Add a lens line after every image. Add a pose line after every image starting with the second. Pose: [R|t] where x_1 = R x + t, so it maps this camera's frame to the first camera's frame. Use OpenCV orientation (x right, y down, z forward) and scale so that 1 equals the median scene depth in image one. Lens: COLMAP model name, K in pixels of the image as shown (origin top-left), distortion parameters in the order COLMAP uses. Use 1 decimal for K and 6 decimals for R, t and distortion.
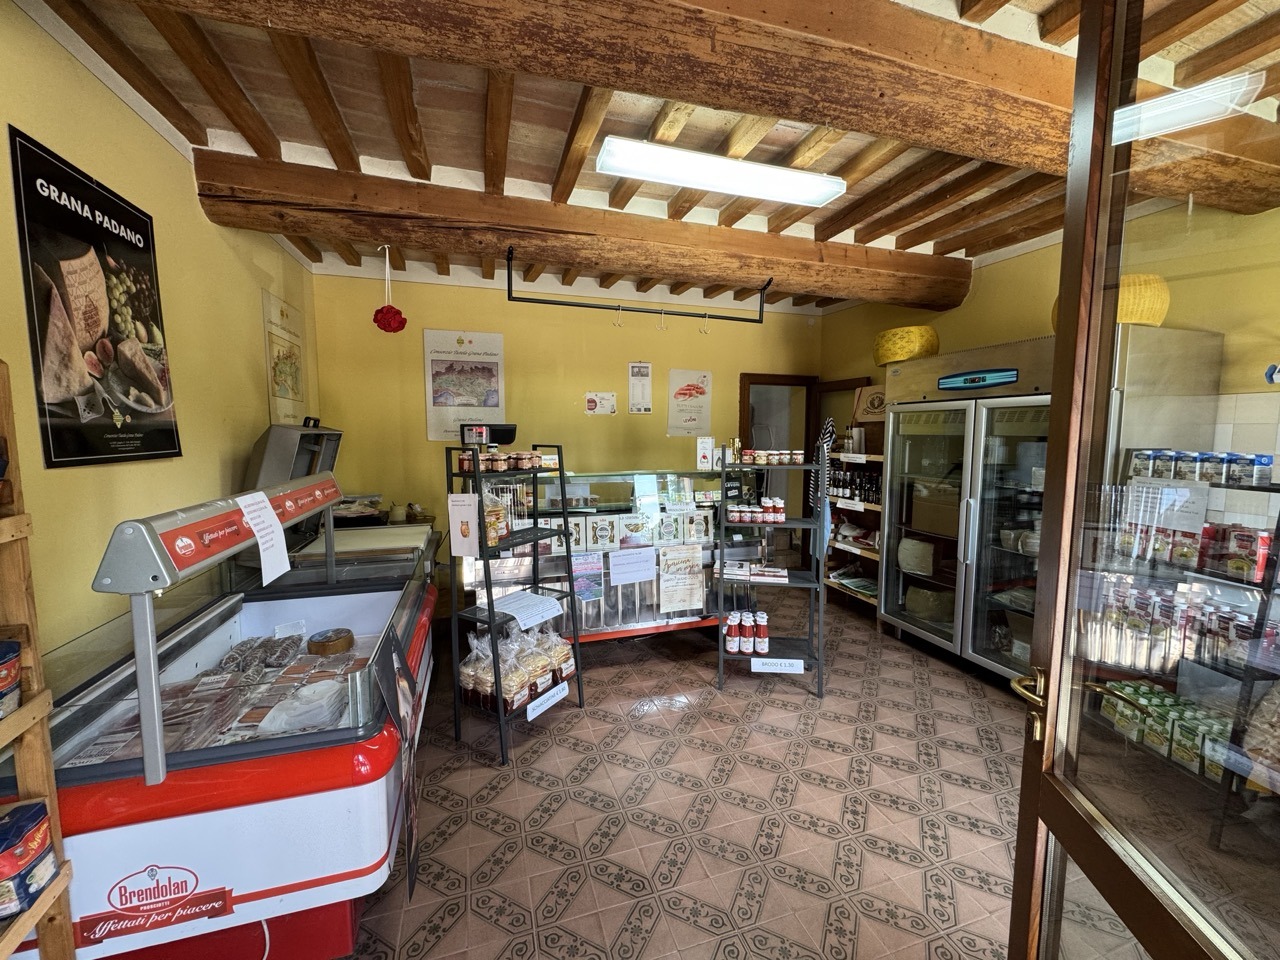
lens RADIAL K [[523.3, 0, 636.3], [0, 523.3, 481.4], [0, 0, 1]] dist [-0.004765, 0.000549]
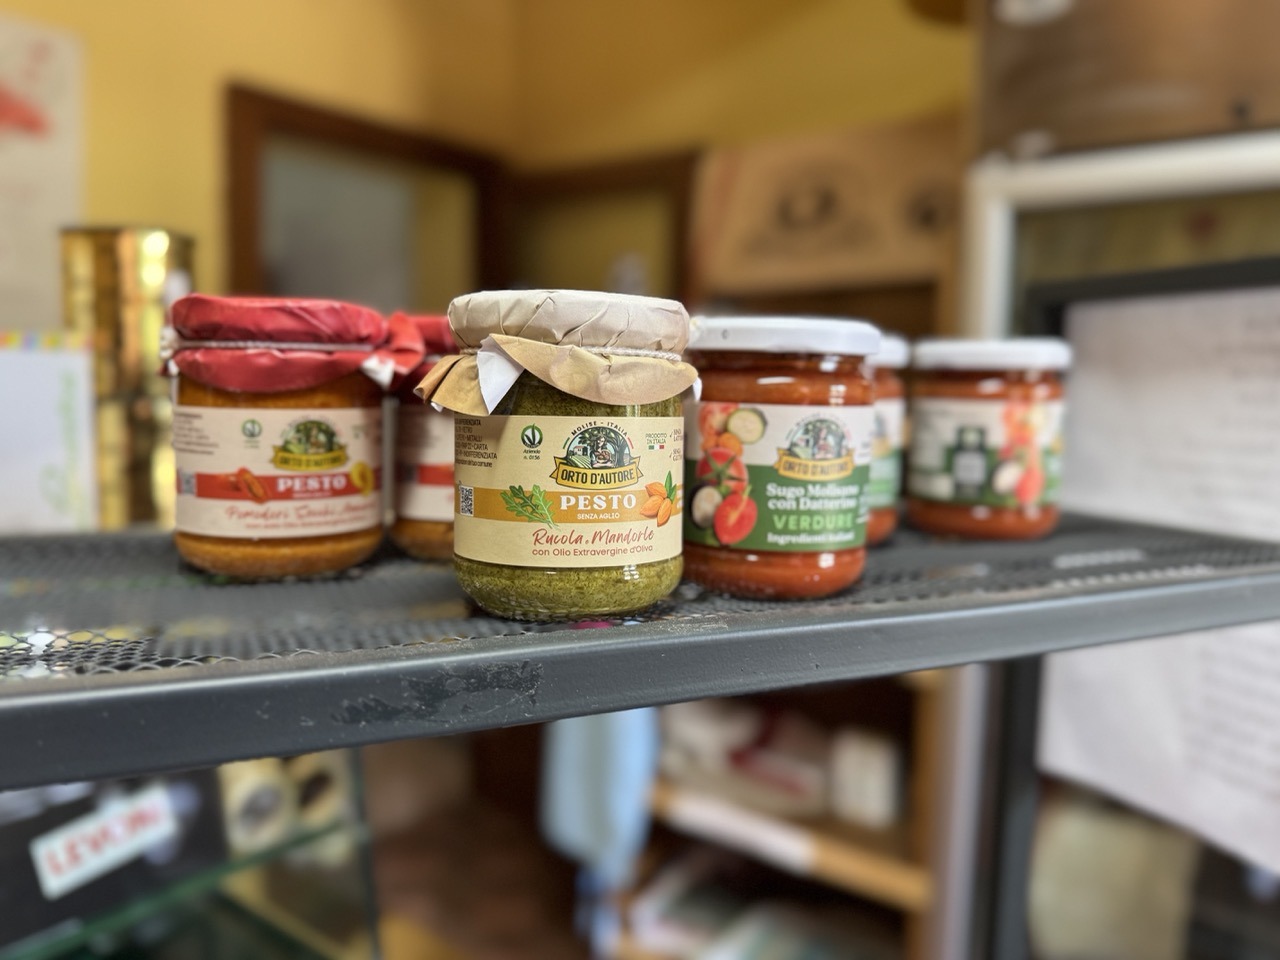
lens RADIAL K [[928.6, 0, 630.3], [0, 928.6, 480.3], [0, 0, 1]] dist [0.050107, -0.060511]
pose [[0.835163, -0.025191, 0.549426, 0.142191], [0.020960, 0.999683, 0.013974, -0.030954], [-0.549604, -0.000155, 0.835426, 0.671748]]
